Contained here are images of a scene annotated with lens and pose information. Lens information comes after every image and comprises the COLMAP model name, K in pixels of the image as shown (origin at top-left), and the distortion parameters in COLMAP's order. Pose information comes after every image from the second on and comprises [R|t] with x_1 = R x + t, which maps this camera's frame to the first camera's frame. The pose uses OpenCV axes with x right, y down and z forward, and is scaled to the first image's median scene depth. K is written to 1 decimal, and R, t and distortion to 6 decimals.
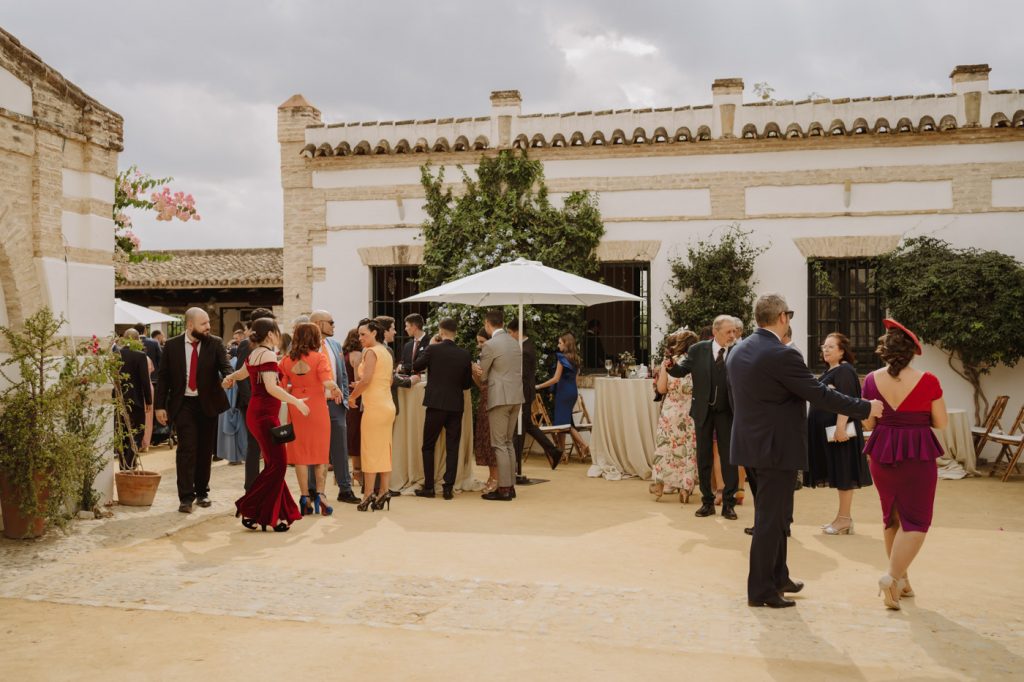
lens RADIAL K [[1042.9, 0, 511.2], [0, 1042.9, 342.4], [0, 0, 1]] dist [-0.009680, 0.000000]
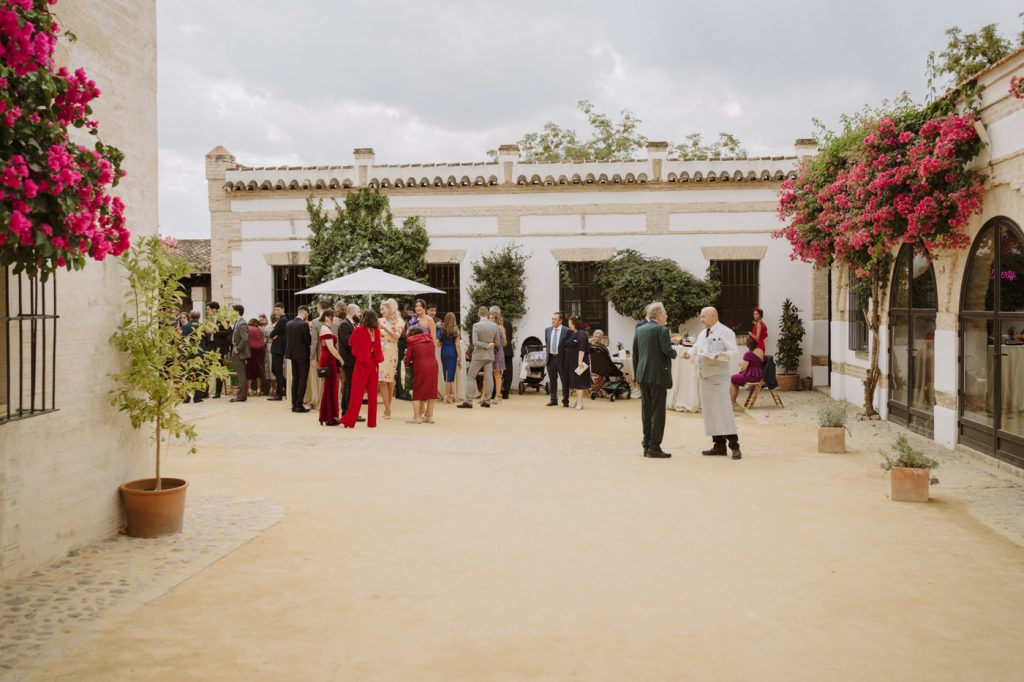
lens RADIAL K [[1042.9, 0, 520.1], [0, 1042.9, 330.0], [0, 0, 1]] dist [-0.009680, 0.000000]
pose [[0.993253, -0.008917, 0.115624, 0.043833], [0.006009, 0.999657, 0.025477, -0.018542], [-0.115812, -0.024610, 0.992966, -0.533552]]
